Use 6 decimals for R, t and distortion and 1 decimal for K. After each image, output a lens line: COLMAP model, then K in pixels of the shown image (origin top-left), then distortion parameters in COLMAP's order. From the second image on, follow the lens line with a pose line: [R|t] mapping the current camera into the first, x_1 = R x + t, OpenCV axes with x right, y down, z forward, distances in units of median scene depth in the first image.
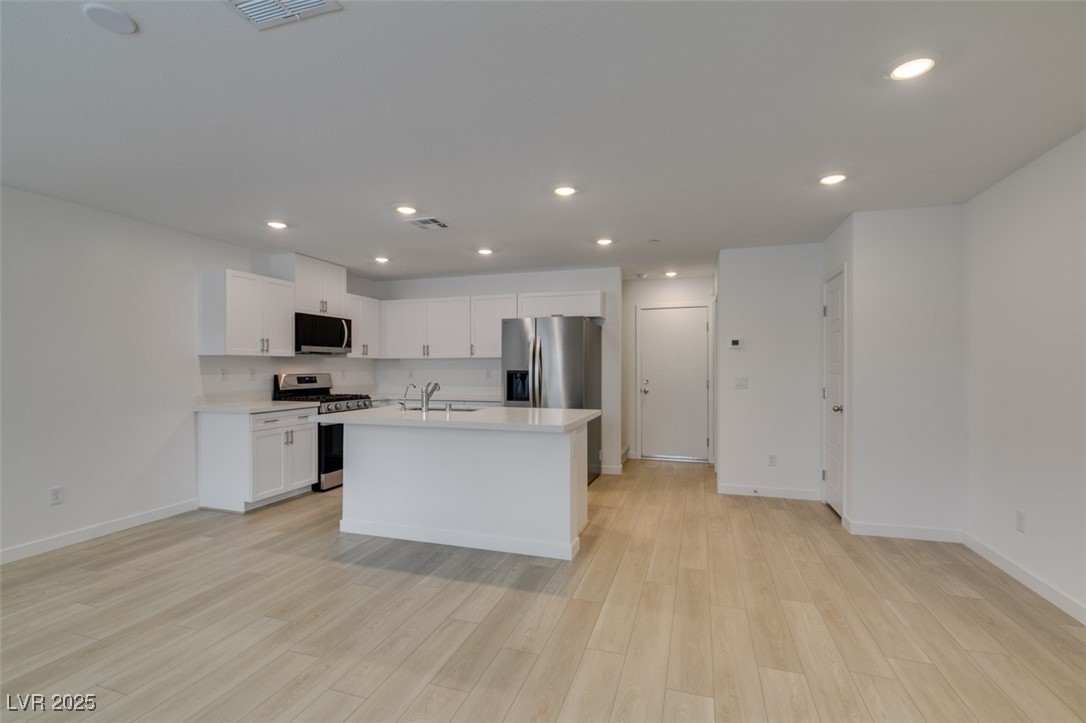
lens RADIAL K [[486.6, 0, 541.3], [0, 486.6, 367.3], [0, 0, 1]] dist [0.001397, 0.000103]
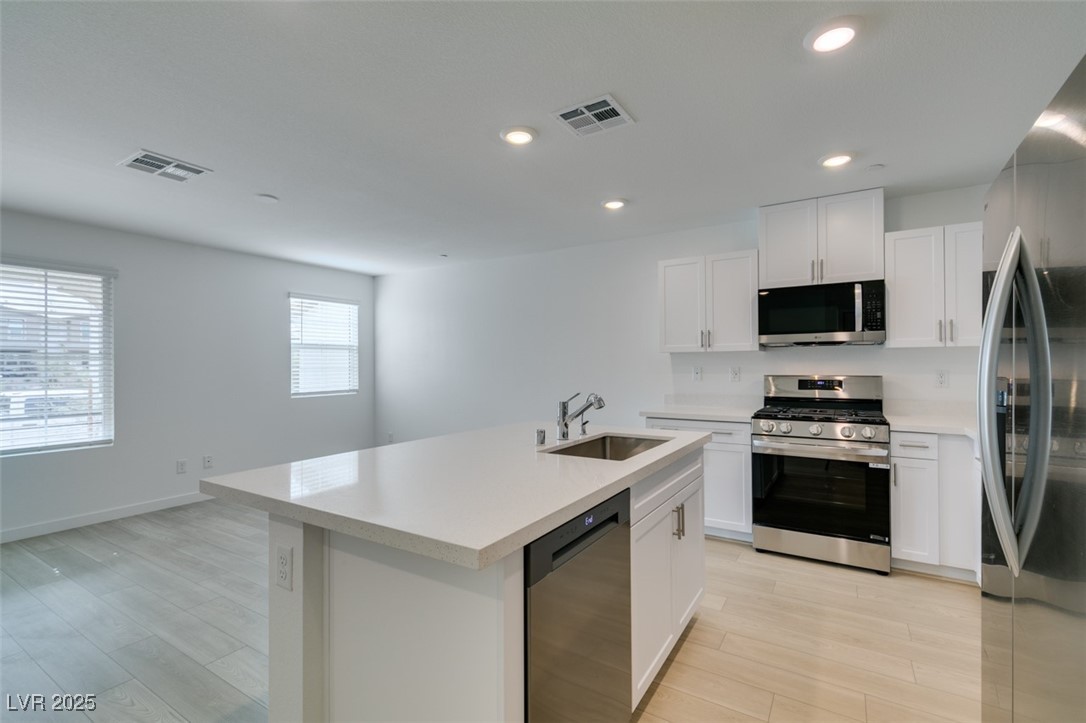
lens RADIAL K [[489.2, 0, 543.9], [0, 489.2, 361.0], [0, 0, 1]] dist [0.005409, -0.001178]
pose [[-0.240023, -0.004857, -0.970755, 0.429205], [0.002274, 0.999982, -0.005565, -0.005482], [0.970764, -0.003543, -0.240008, 1.339425]]
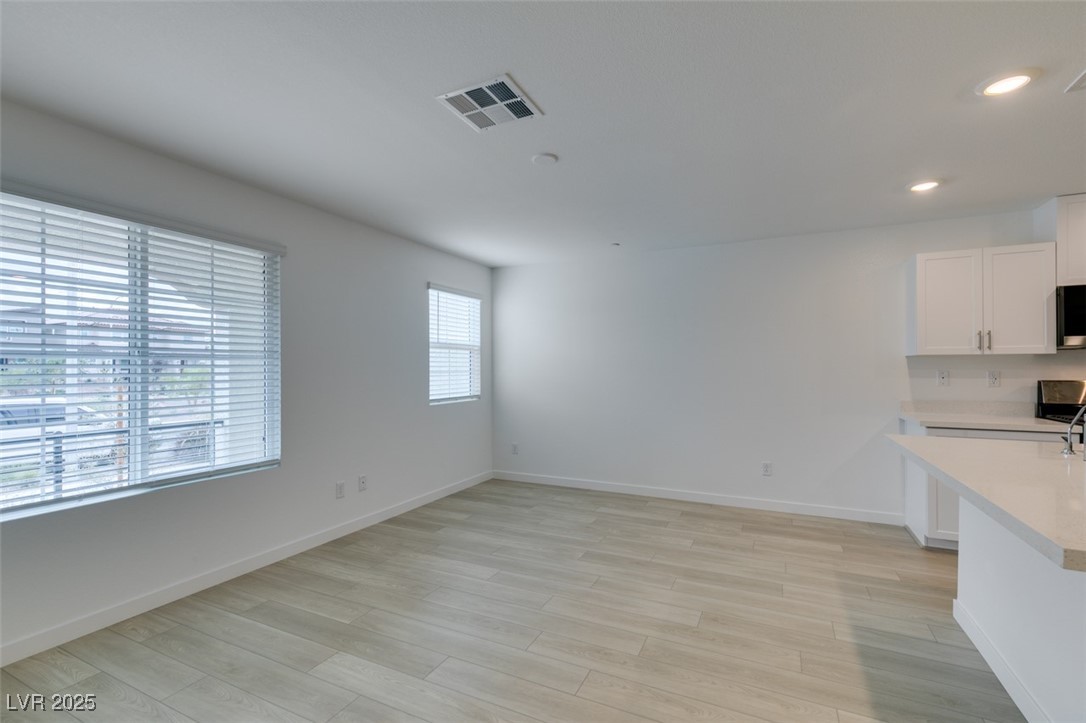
lens RADIAL K [[486.6, 0, 541.6], [0, 486.6, 364.8], [0, 0, 1]] dist [0.001397, 0.000103]
pose [[-0.138738, -0.006923, -0.990305, 0.382118], [-0.002690, 0.999975, -0.006613, -0.000894], [0.990325, 0.001746, -0.138753, 0.619712]]
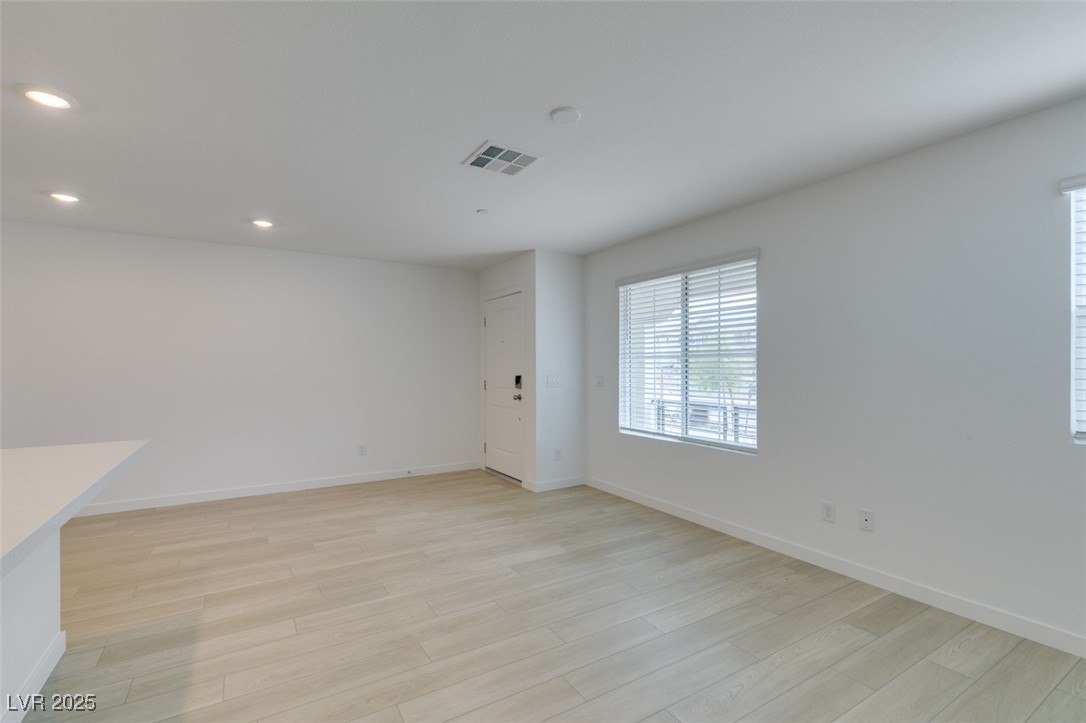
lens RADIAL K [[489.2, 0, 539.8], [0, 489.2, 366.0], [0, 0, 1]] dist [0.005409, -0.001178]
pose [[-0.758153, 0.001598, 0.652074, -0.884802], [0.005767, 0.999974, 0.004254, -0.002559], [-0.652051, 0.006986, -0.758143, 1.072366]]
